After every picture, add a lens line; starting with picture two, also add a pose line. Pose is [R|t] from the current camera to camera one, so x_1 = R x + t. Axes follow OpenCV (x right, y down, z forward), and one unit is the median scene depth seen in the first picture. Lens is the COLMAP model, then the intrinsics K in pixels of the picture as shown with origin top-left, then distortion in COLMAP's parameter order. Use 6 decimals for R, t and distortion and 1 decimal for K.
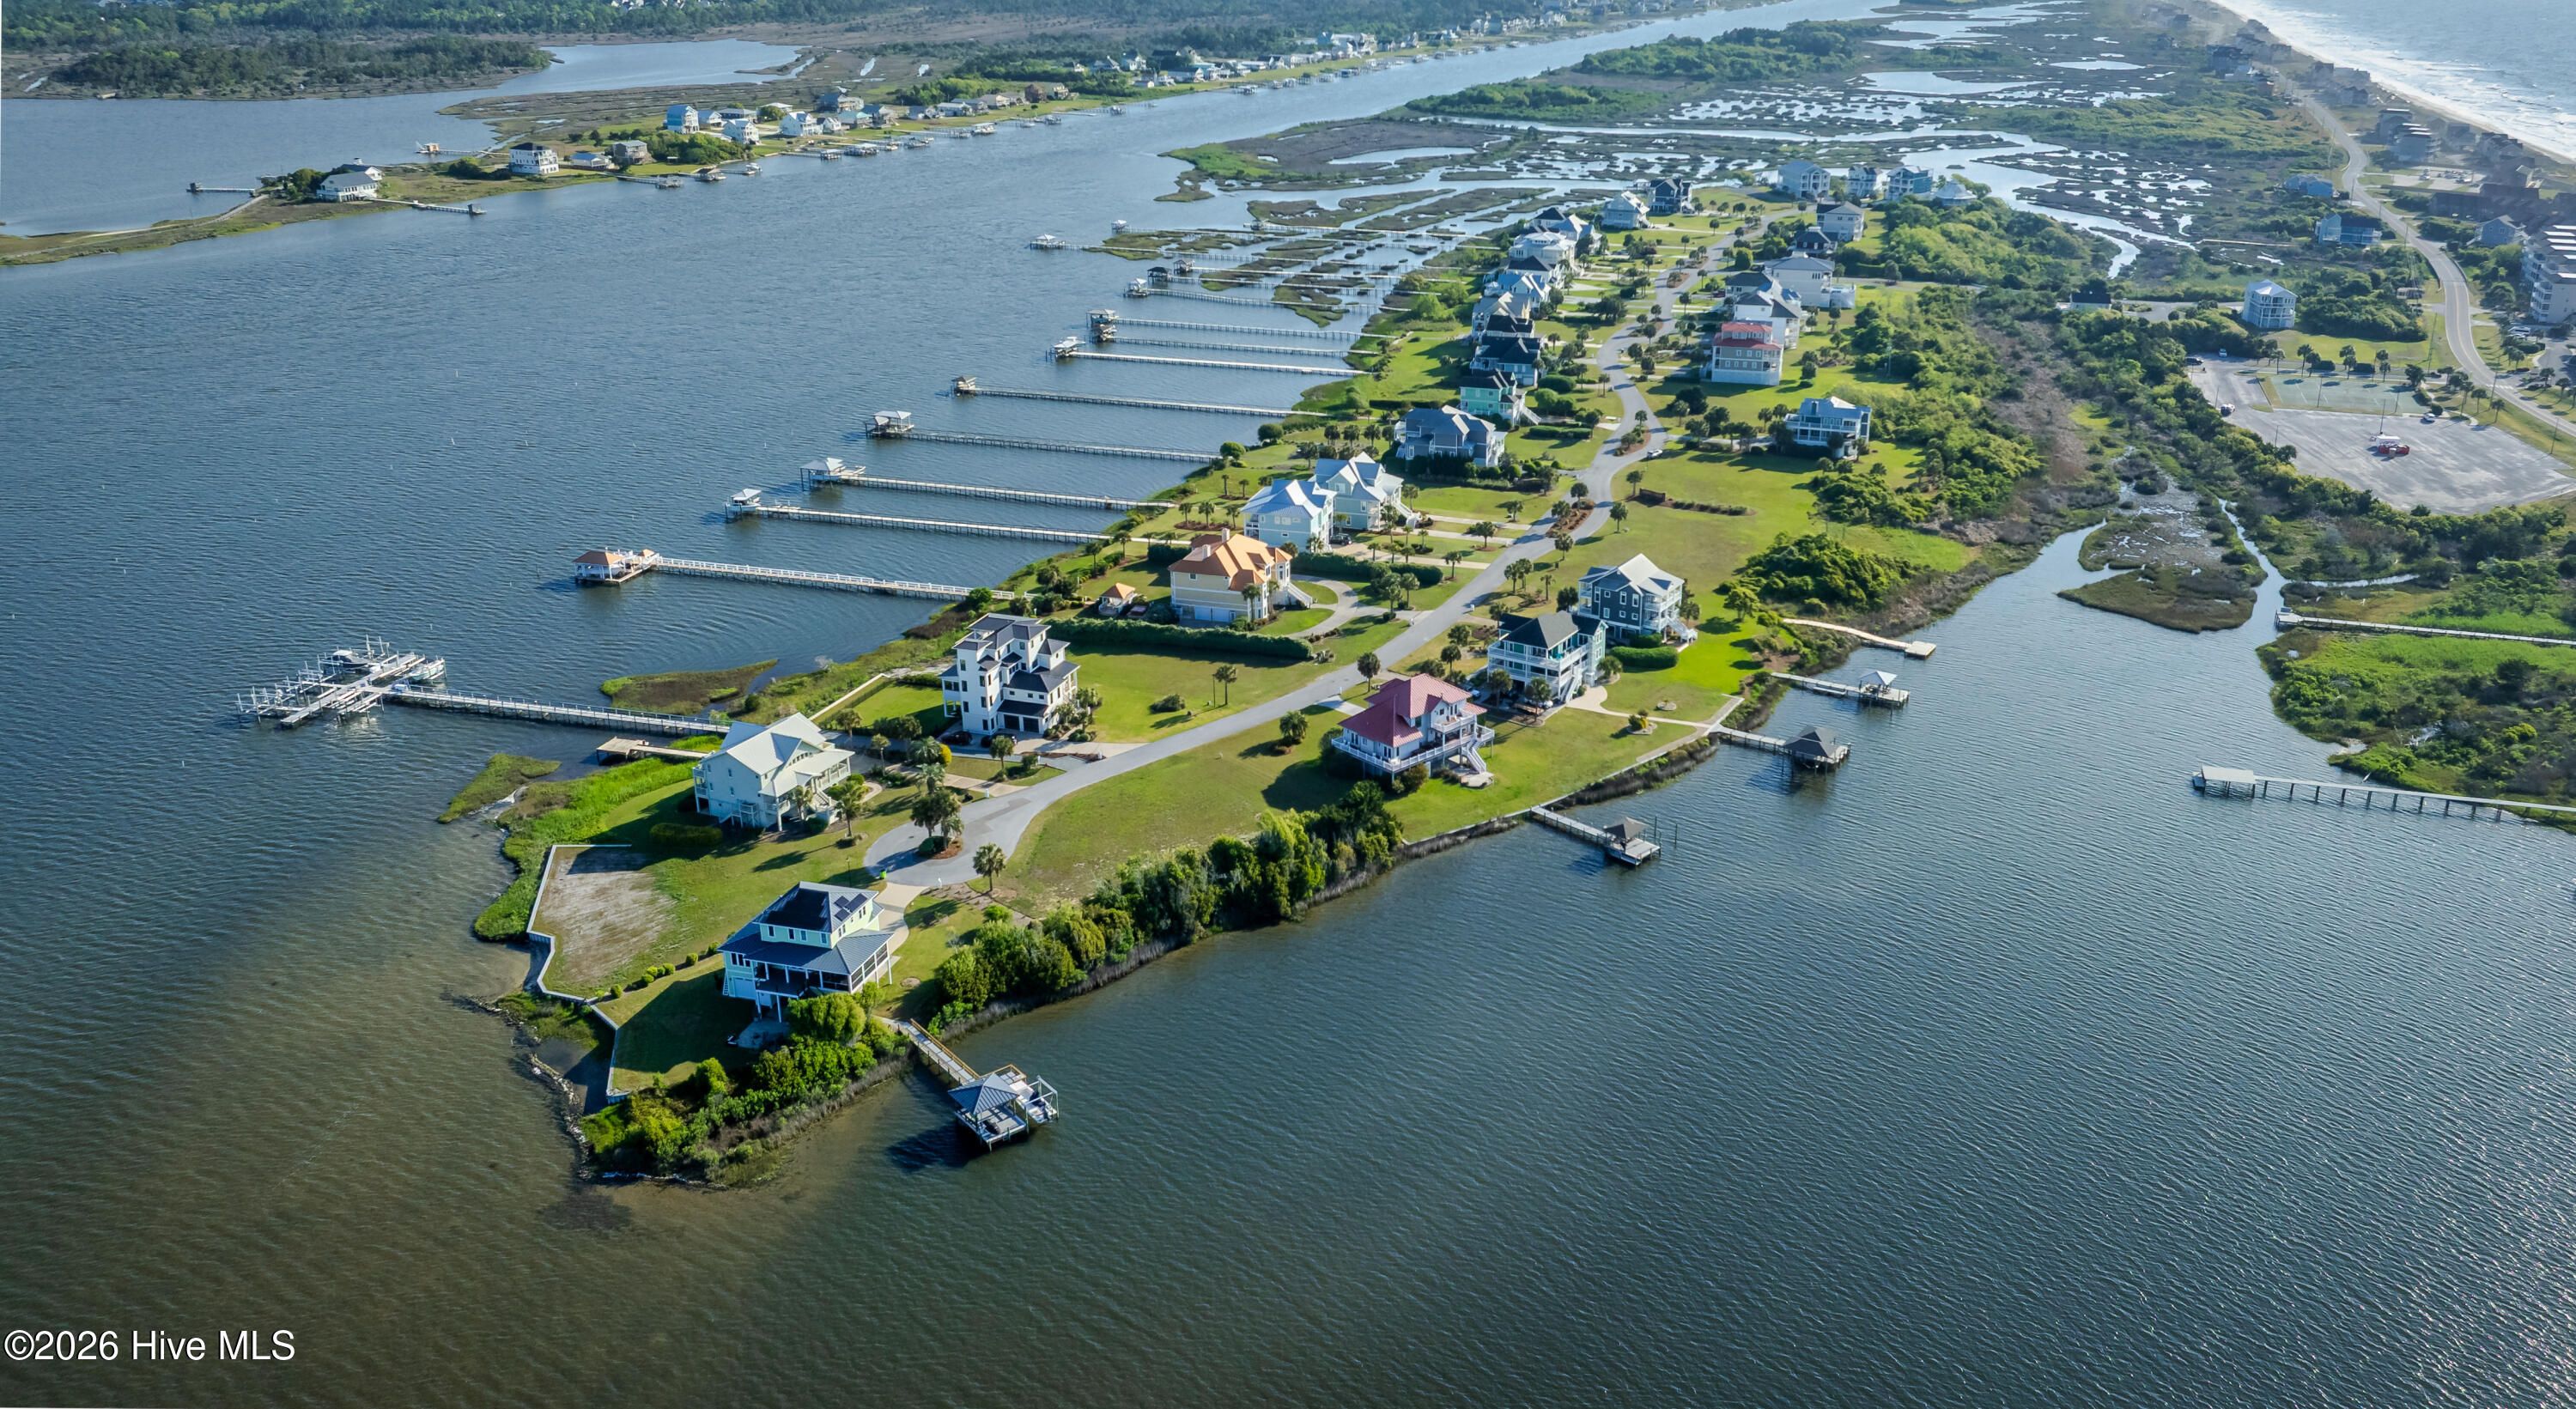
lens RADIAL K [[2075.0, 0, 1408.7], [0, 2075.0, 598.9], [0, 0, 1]] dist [-0.014128, -0.035154]
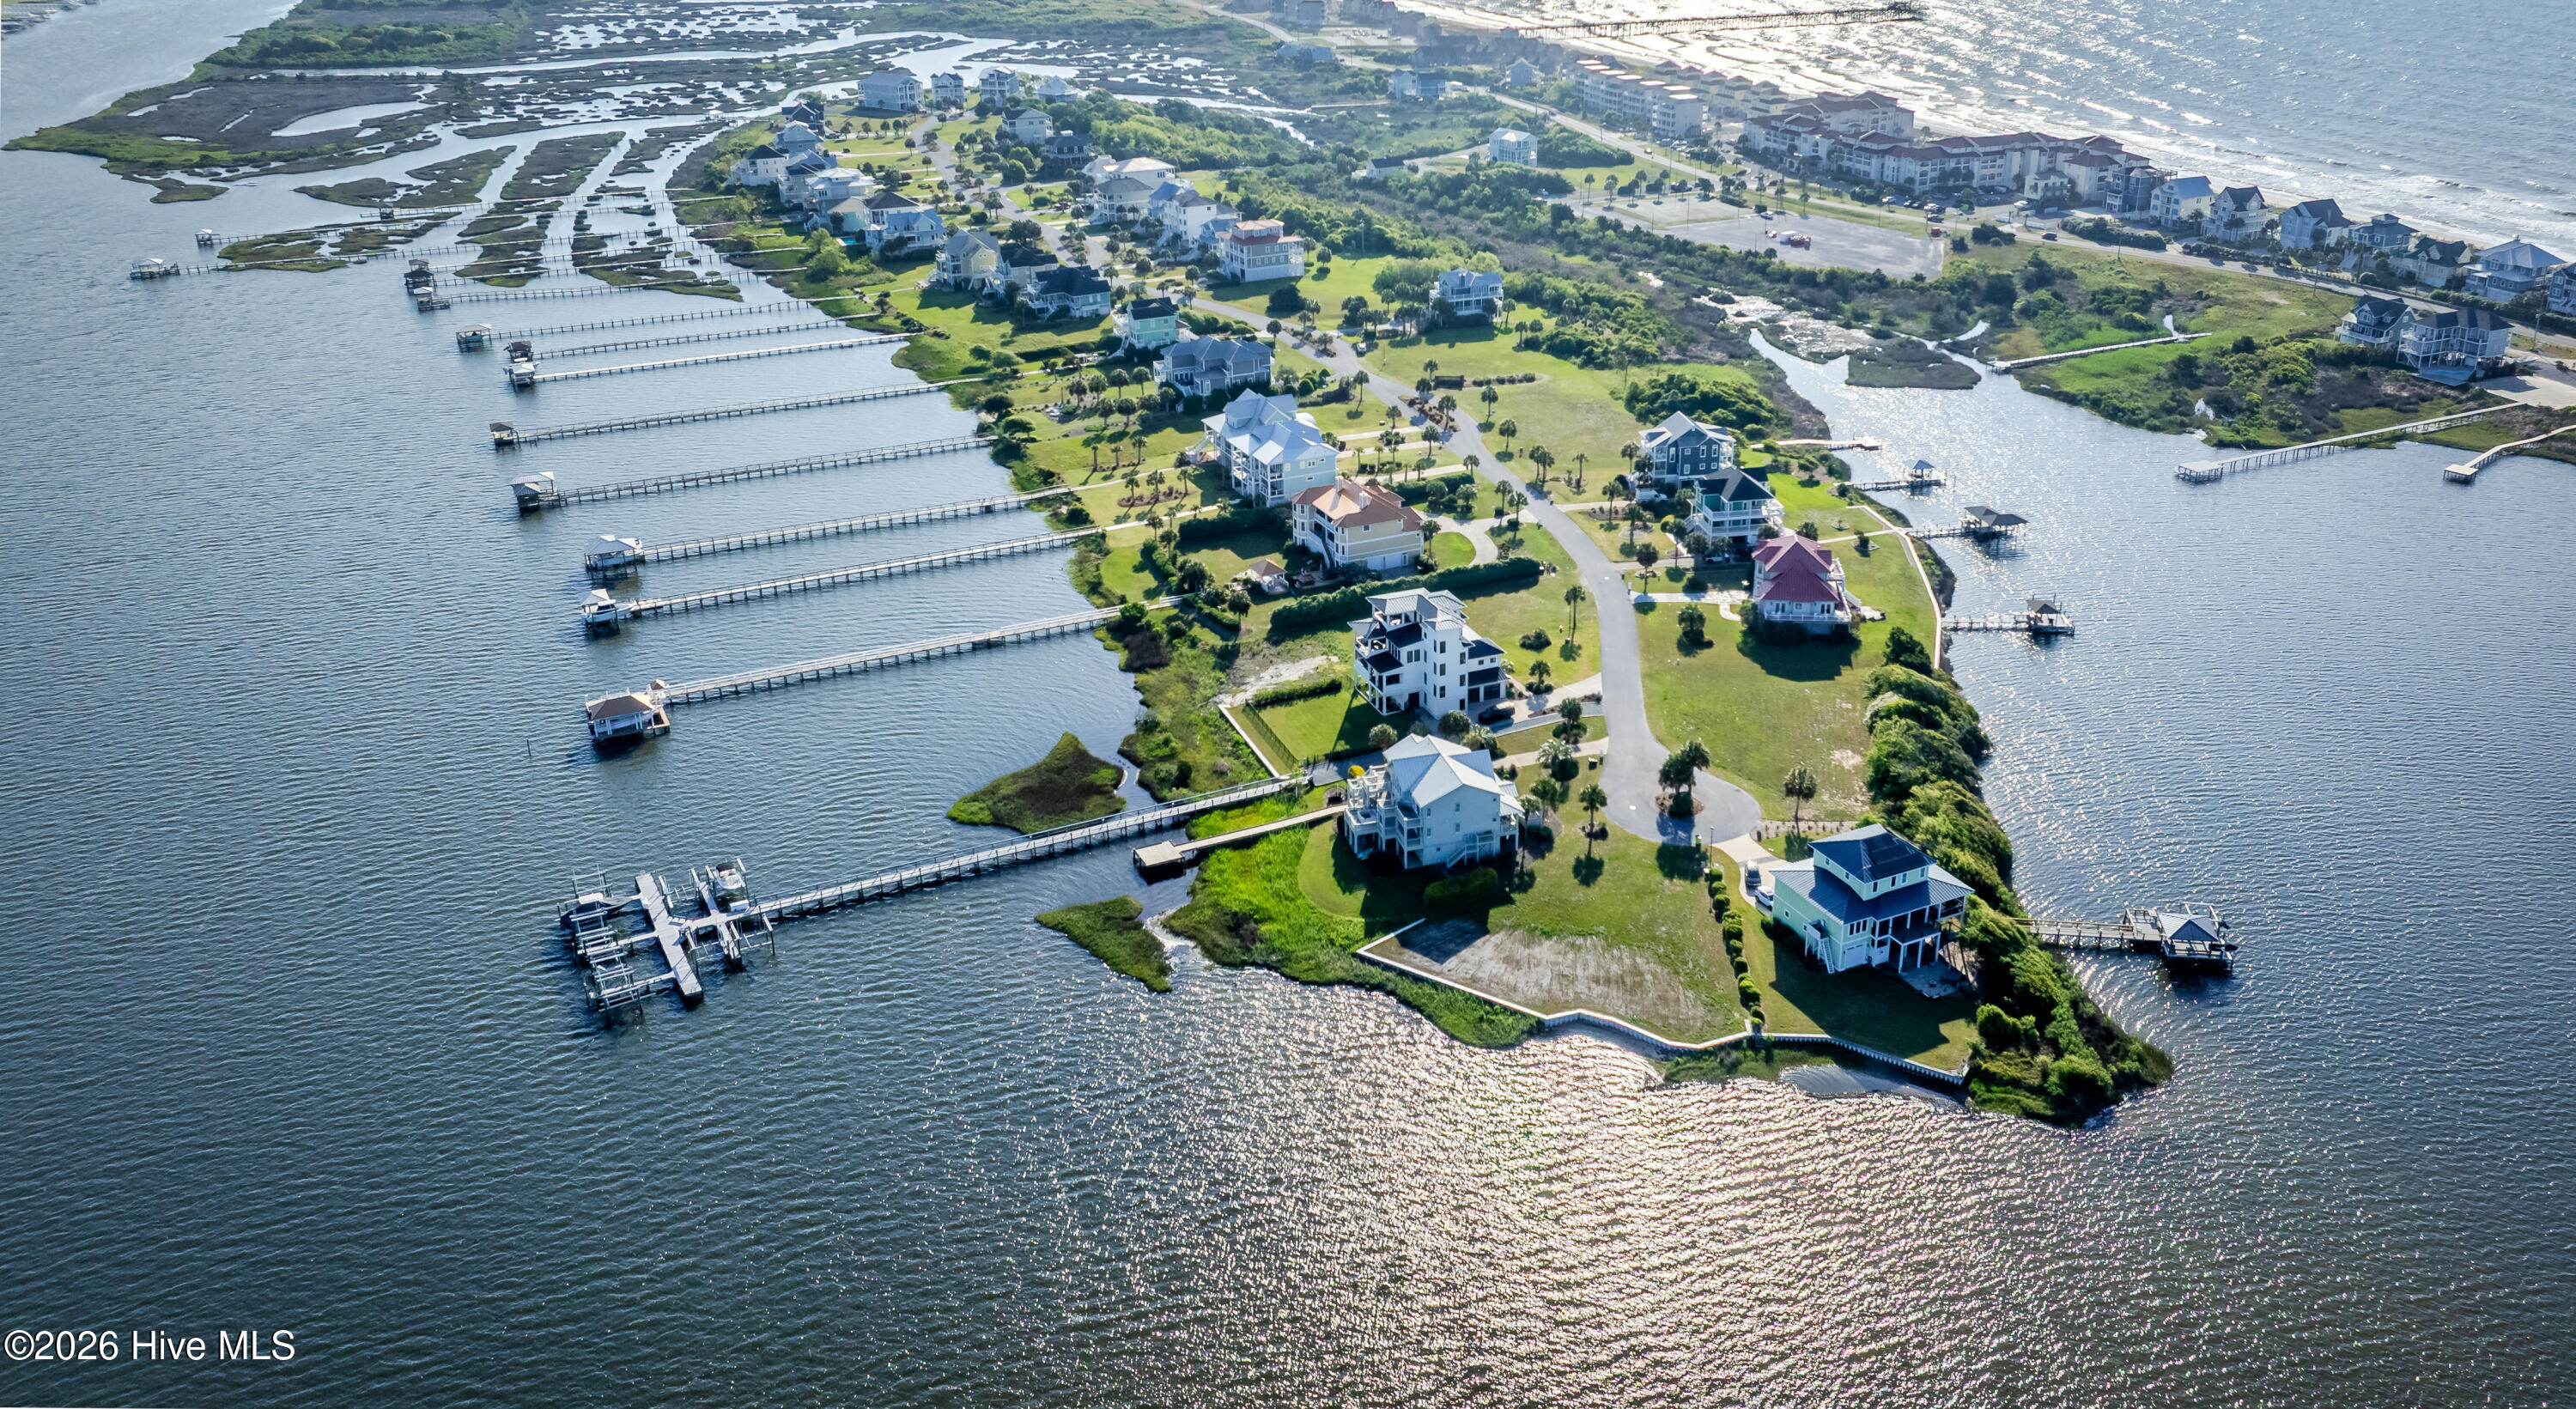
lens RADIAL K [[2059.0, 0, 1420.1], [0, 2059.0, 703.0], [0, 0, 1]] dist [-0.011900, -0.006430]
pose [[0.727288, -0.281252, 0.626058, -0.587697], [0.223622, 0.959510, 0.171273, -0.075140], [-0.648880, 0.015436, 0.760734, 0.231807]]
